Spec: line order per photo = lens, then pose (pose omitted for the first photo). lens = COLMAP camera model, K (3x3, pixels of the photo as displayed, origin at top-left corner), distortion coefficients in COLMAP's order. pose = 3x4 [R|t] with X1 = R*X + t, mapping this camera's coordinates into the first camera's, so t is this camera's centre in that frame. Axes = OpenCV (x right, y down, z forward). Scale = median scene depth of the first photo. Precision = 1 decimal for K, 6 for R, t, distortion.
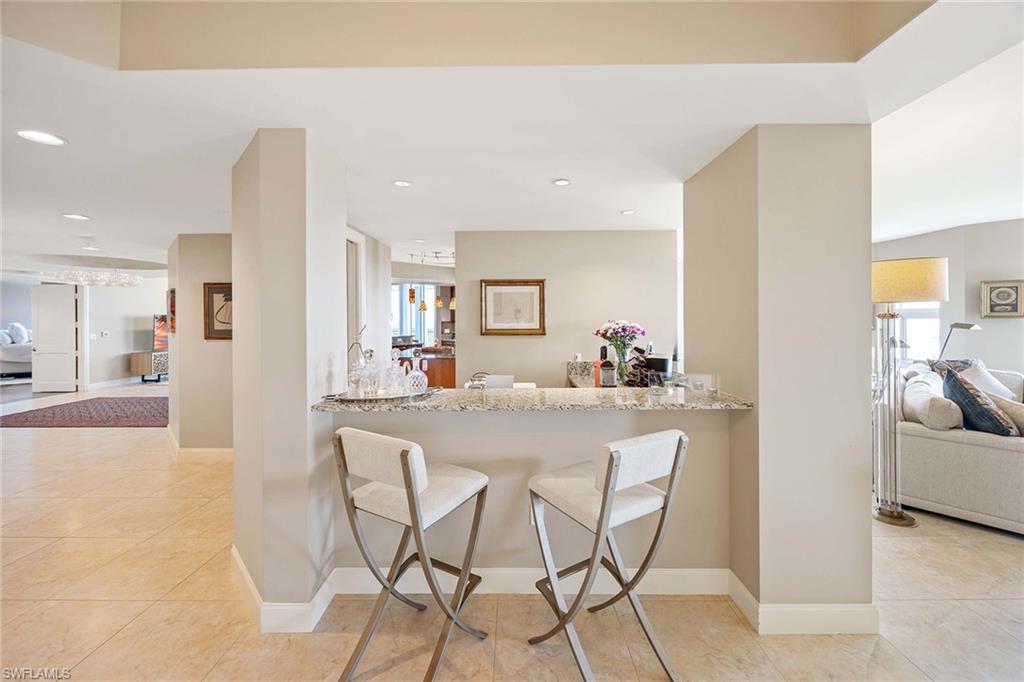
lens RADIAL K [[410.5, 0, 512.0], [0, 410.5, 341.0], [0, 0, 1]] dist [0.000931, 0.000065]
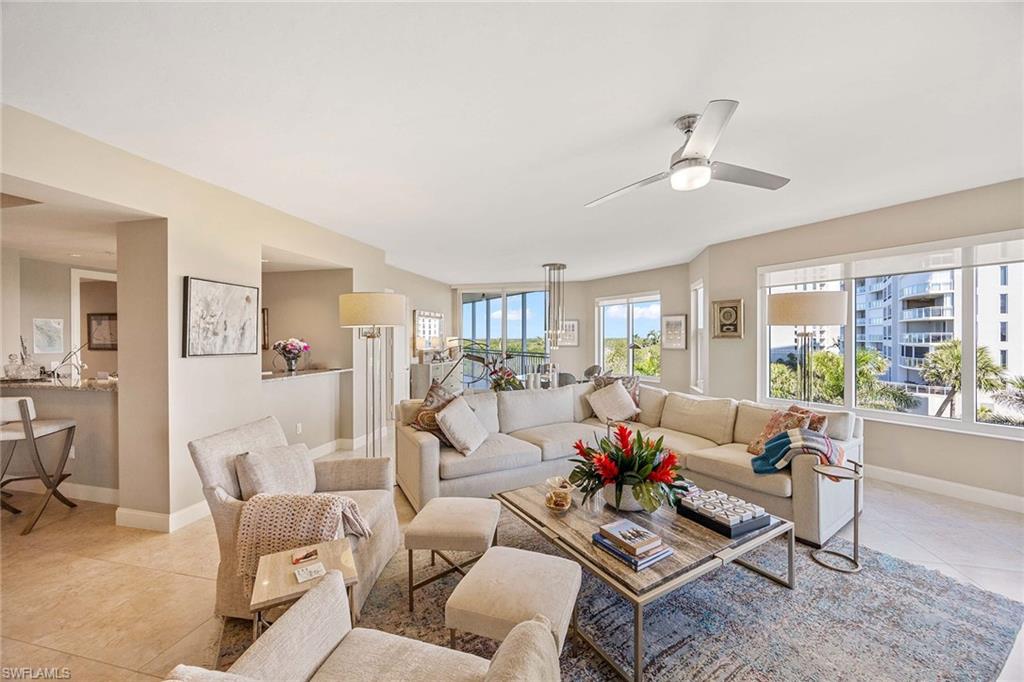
lens RADIAL K [[410.5, 0, 512.0], [0, 410.5, 341.0], [0, 0, 1]] dist [0.000931, 0.000065]
pose [[0.964059, 0.008674, -0.265548, 1.191021], [-0.018201, 0.999275, -0.033435, -0.008393], [0.265066, 0.037066, 0.963518, -0.105179]]
